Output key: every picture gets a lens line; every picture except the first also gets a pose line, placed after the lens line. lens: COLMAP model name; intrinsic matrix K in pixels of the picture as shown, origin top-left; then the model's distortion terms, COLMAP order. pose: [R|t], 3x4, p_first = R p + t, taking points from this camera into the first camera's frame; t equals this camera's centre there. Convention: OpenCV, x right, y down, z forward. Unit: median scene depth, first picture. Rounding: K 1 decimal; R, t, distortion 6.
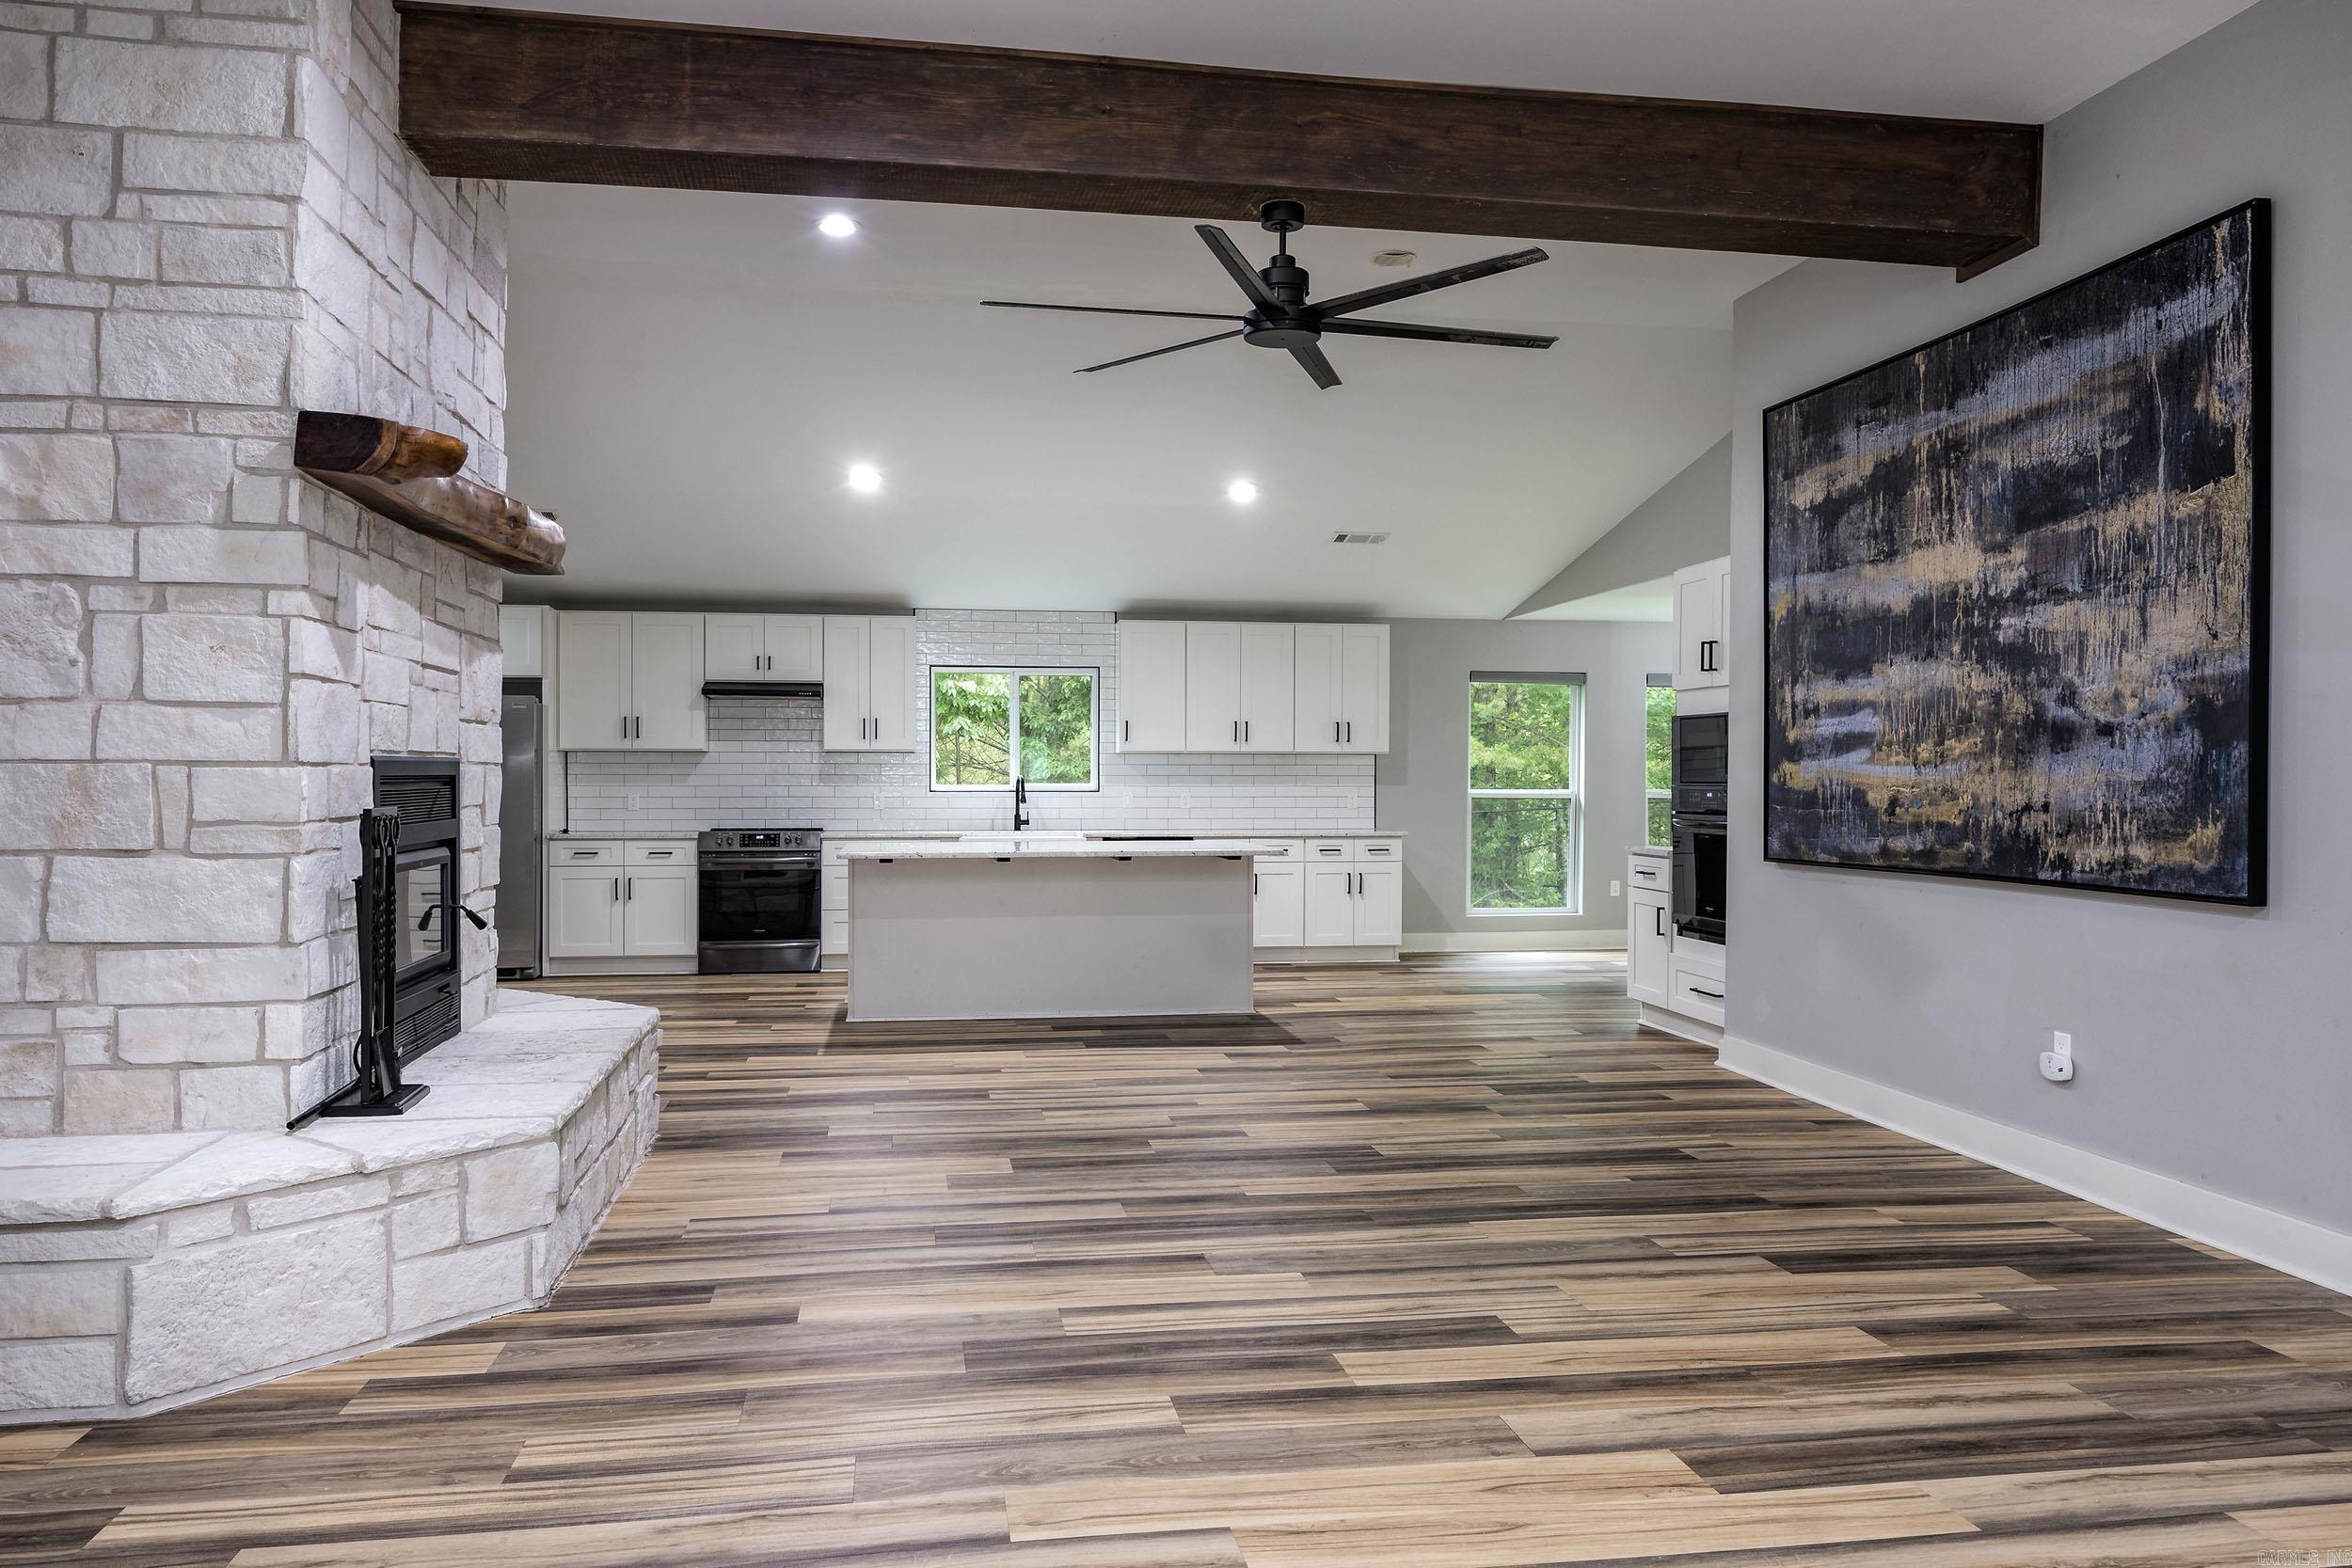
lens RADIAL K [[1626.4, 0, 1212.5], [0, 1626.4, 814.8], [0, 0, 1]] dist [-0.003719, -0.008192]
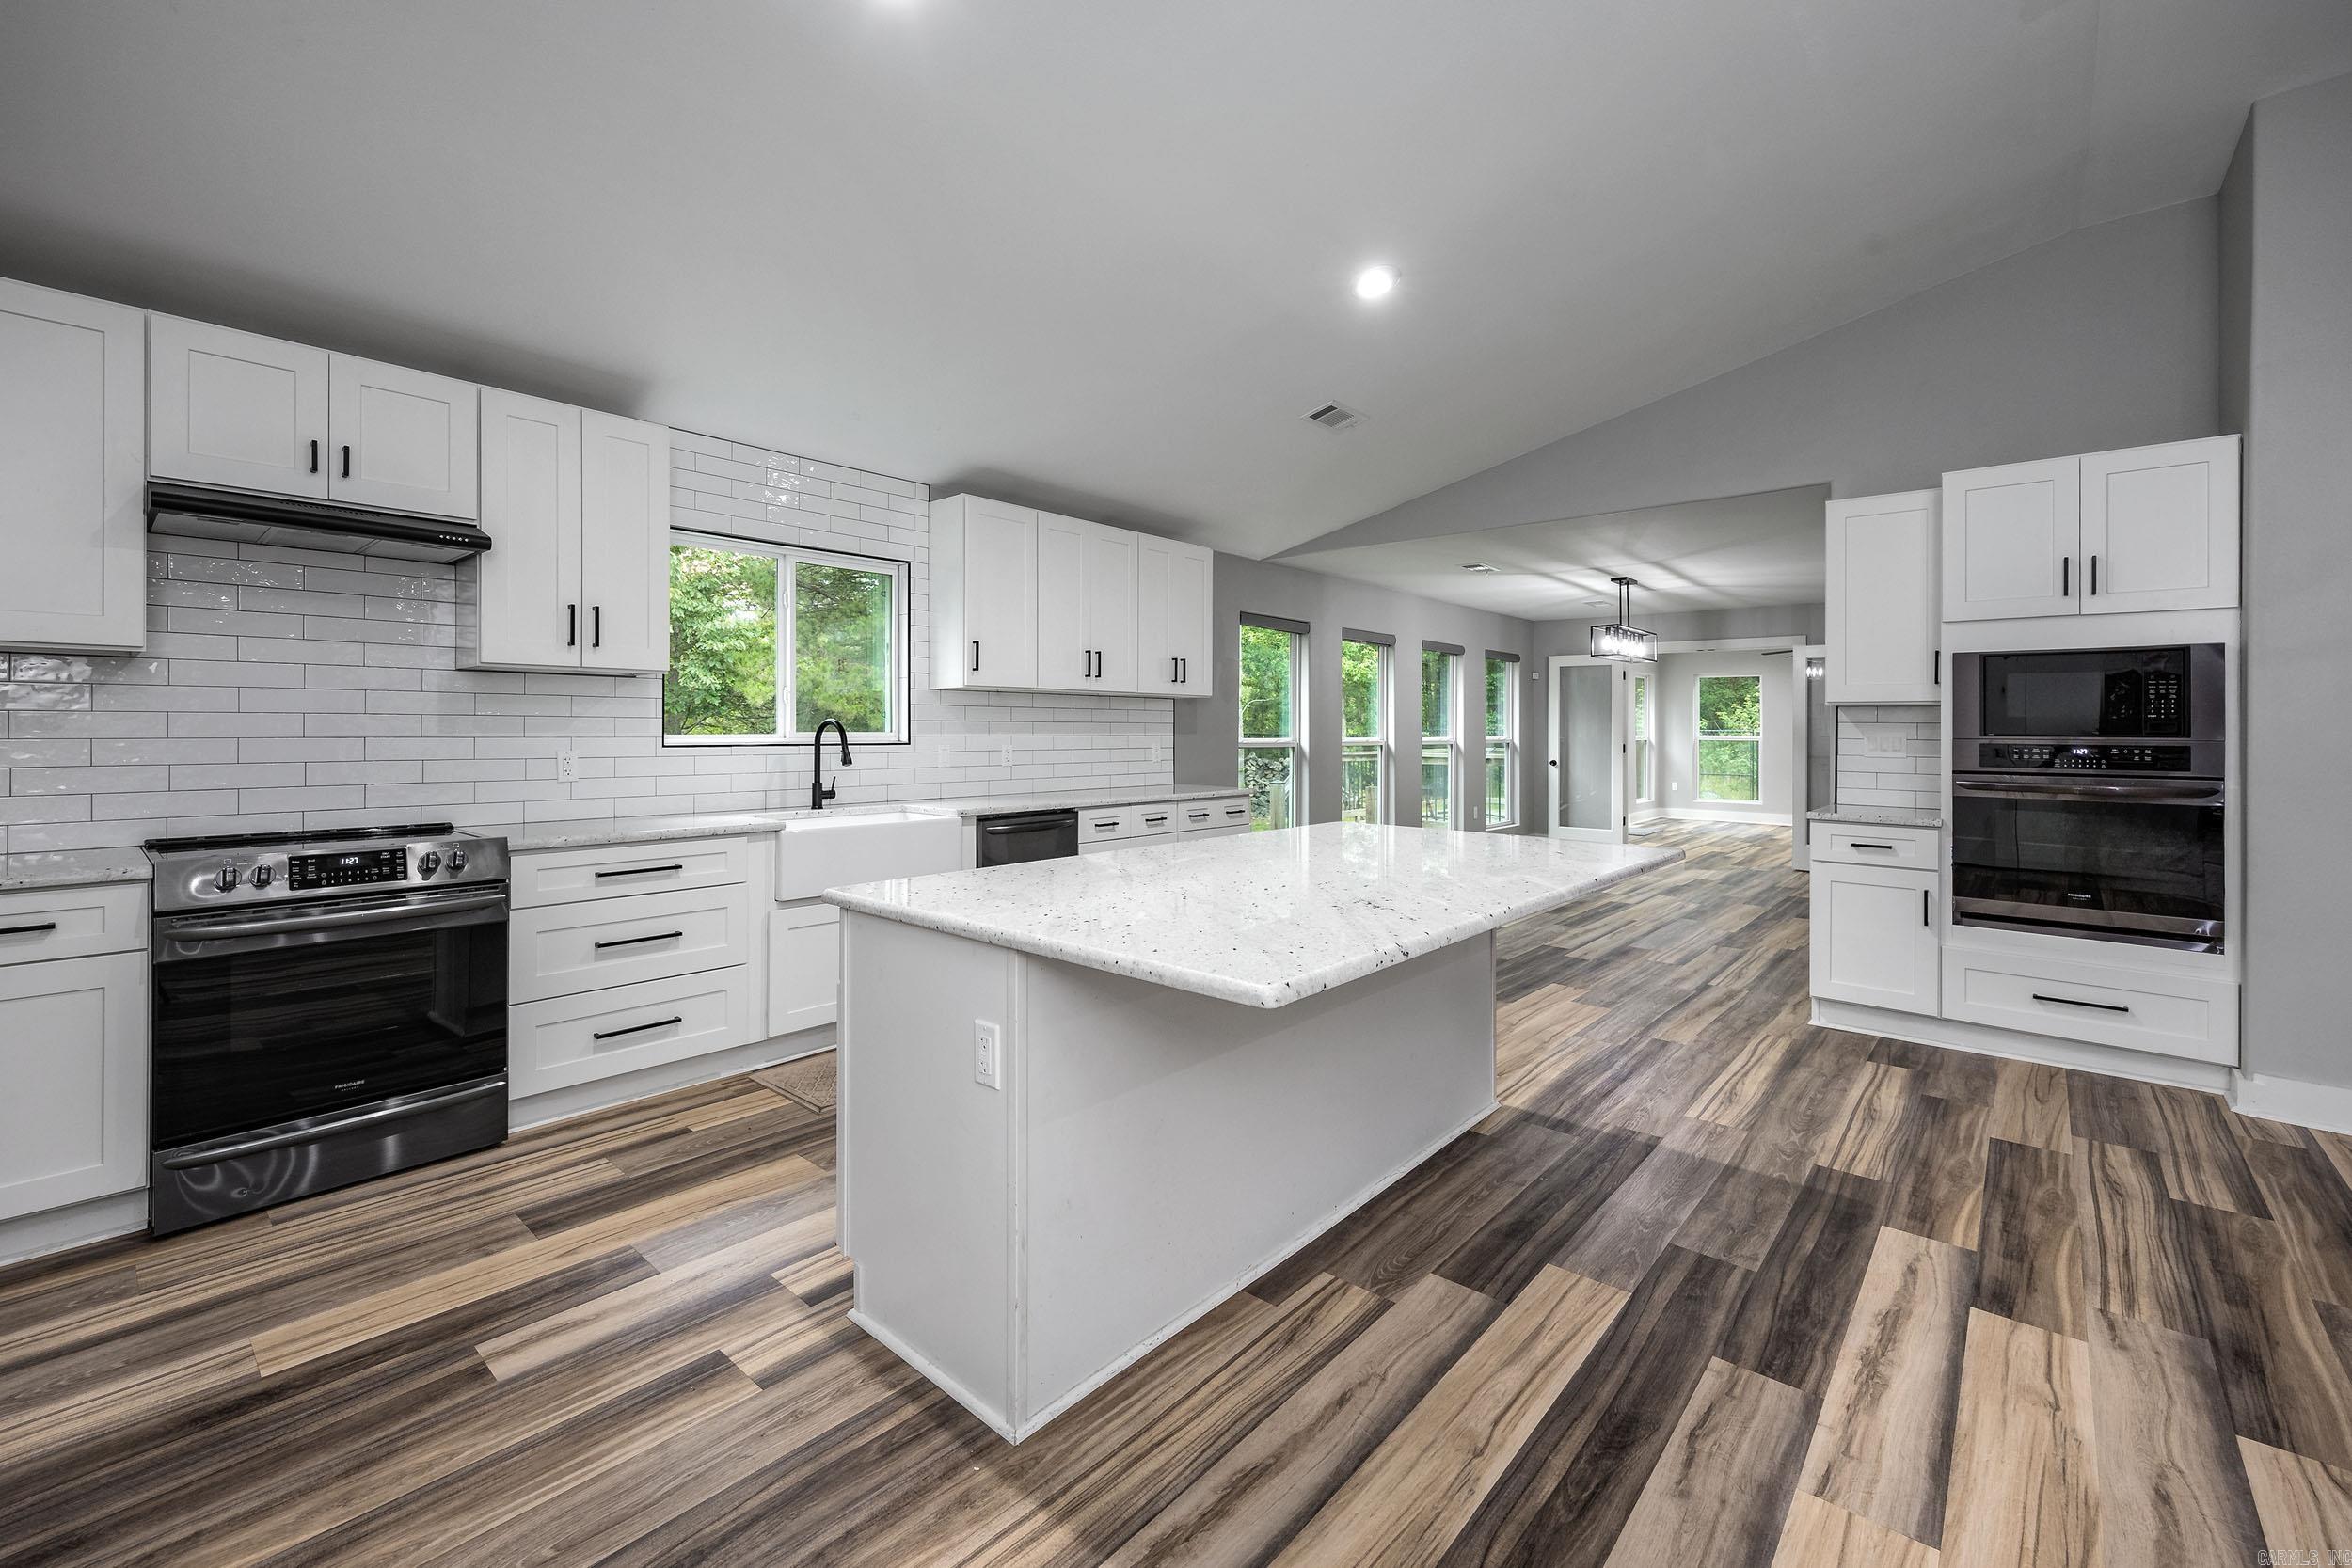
lens RADIAL K [[1001.9, 0, 1149.4], [0, 1001.9, 738.6], [0, 0, 1]] dist [-0.005525, -0.000726]
pose [[0.797847, -0.003158, 0.602851, -0.742498], [0.008672, 0.999943, -0.006239, -0.040145], [-0.602797, 0.010205, 0.797829, 1.838889]]
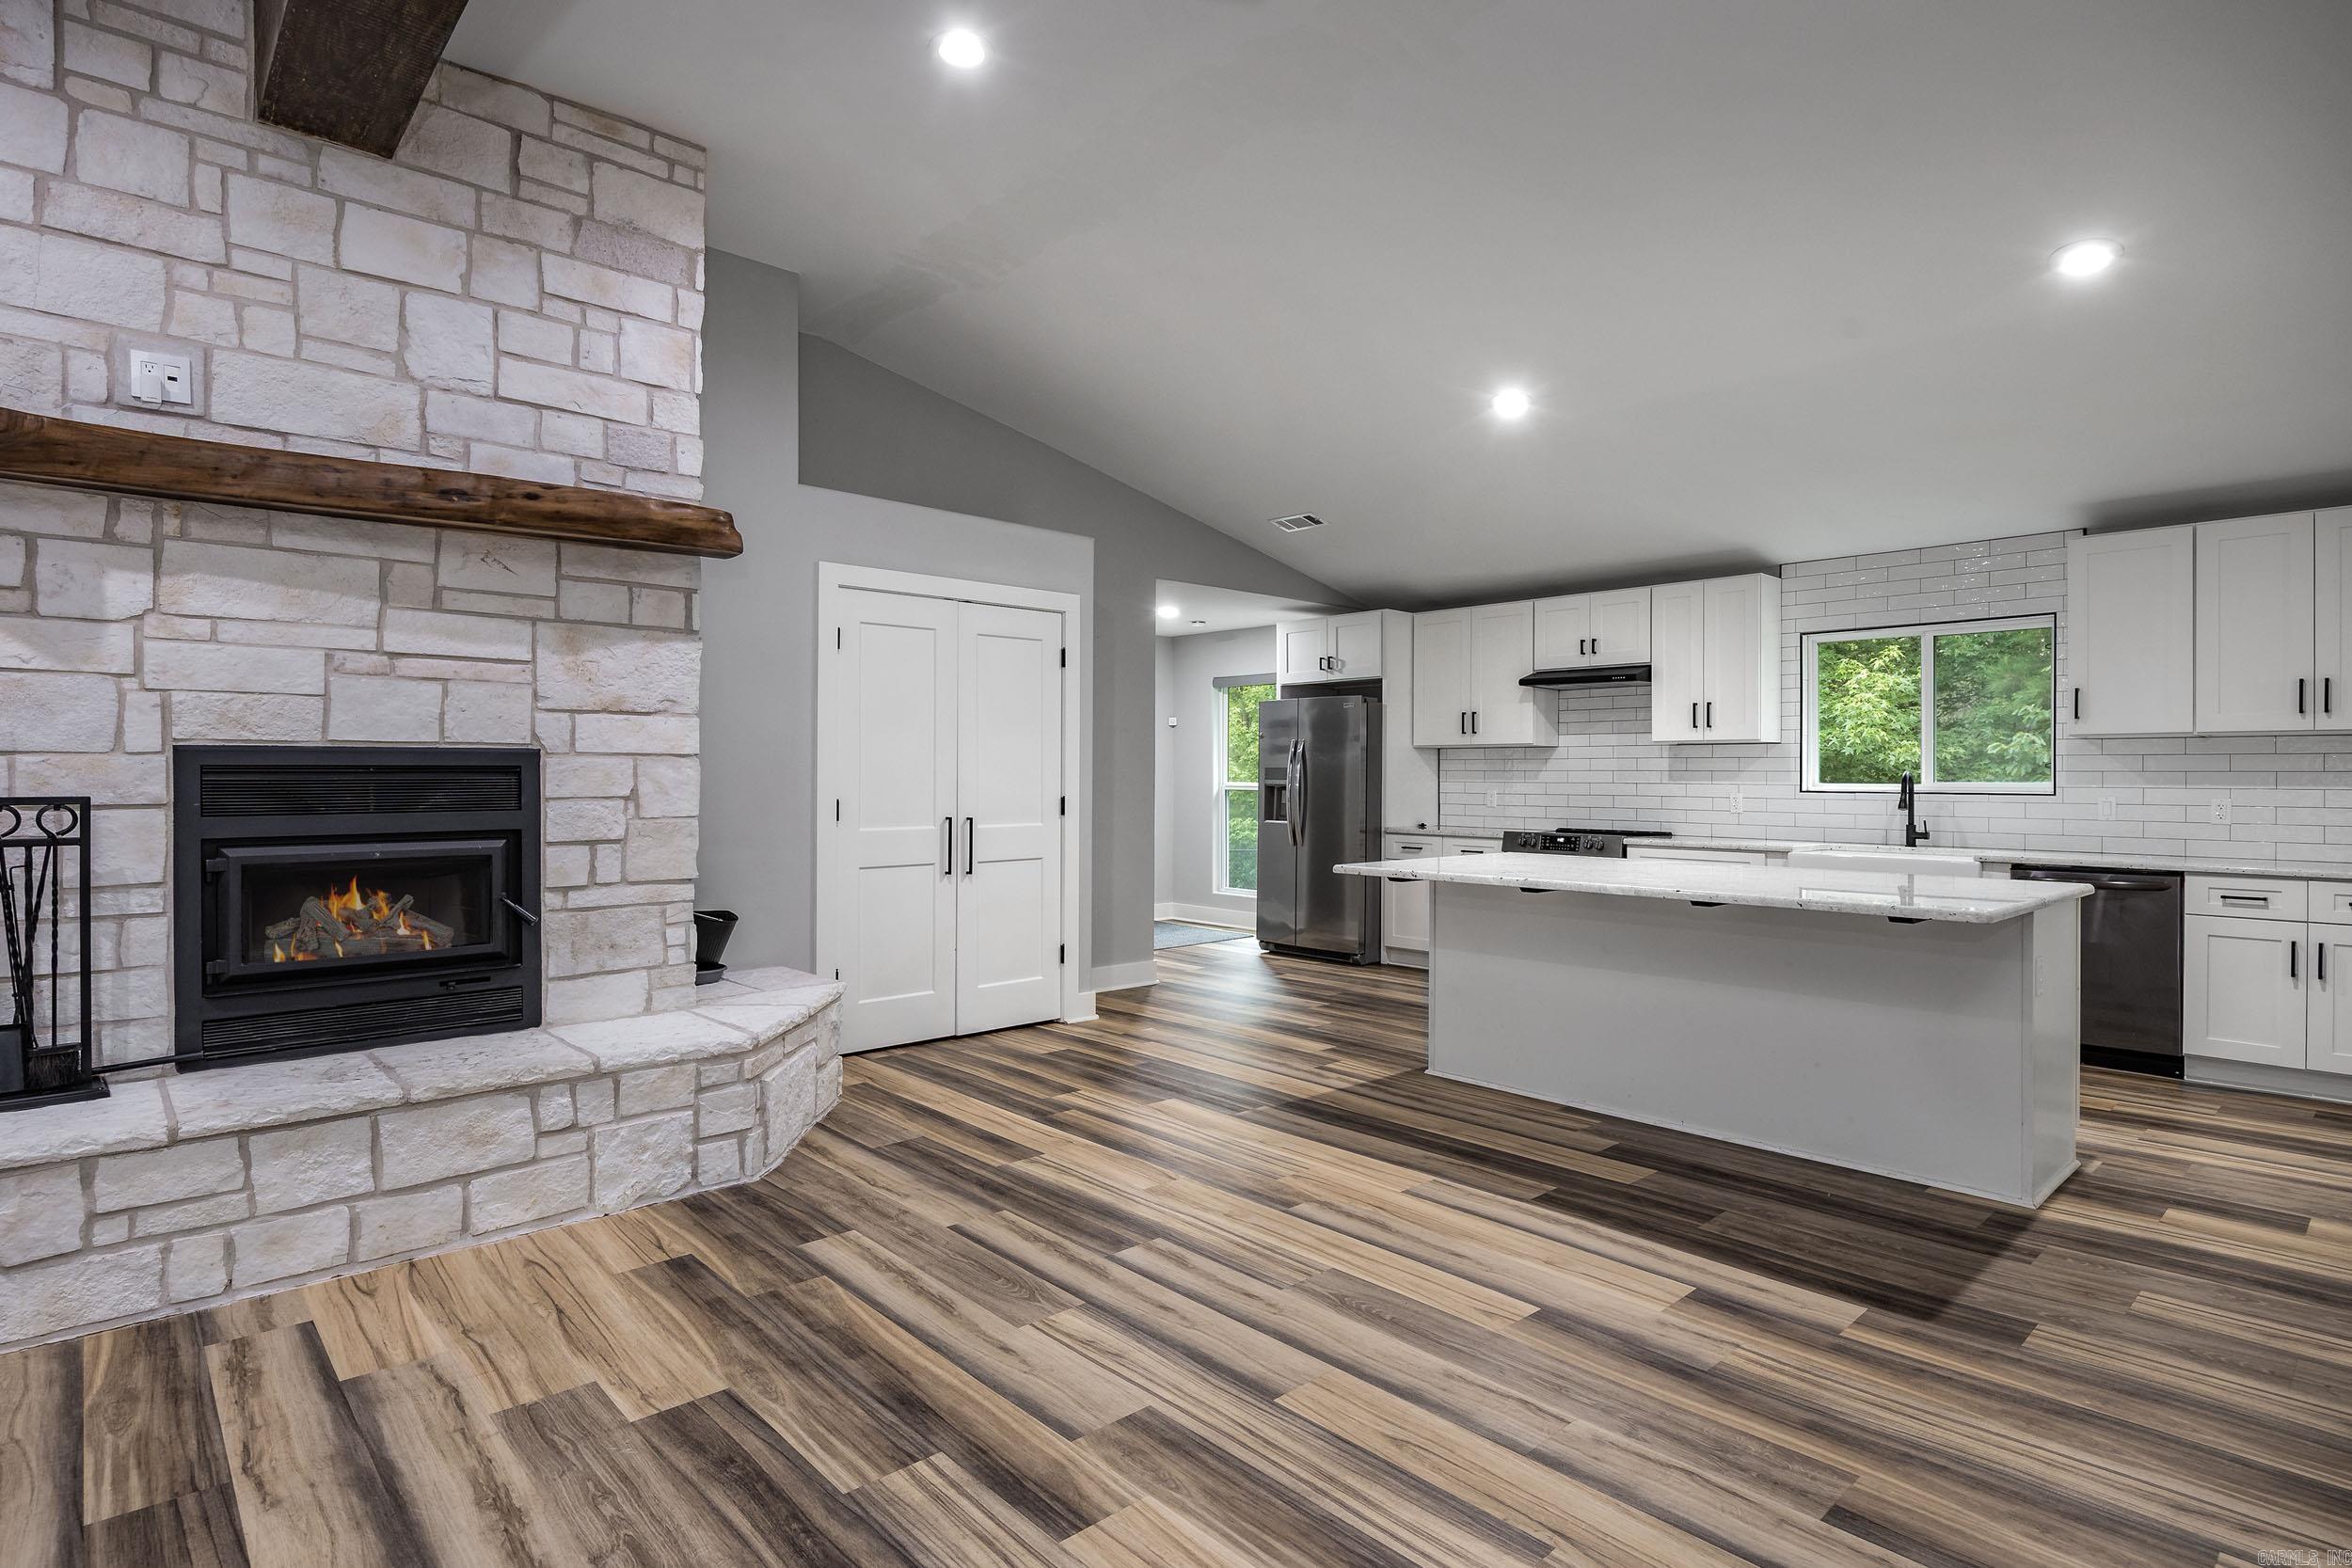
lens RADIAL K [[1212.7, 0, 1191.1], [0, 1212.7, 781.9], [0, 0, 1]] dist [-0.012991, -0.000205]
pose [[0.530552, 0.006575, -0.847627, 0.501292], [-0.022085, 0.999738, -0.006069, -0.026835], [0.847364, 0.021940, 0.530558, 1.301074]]
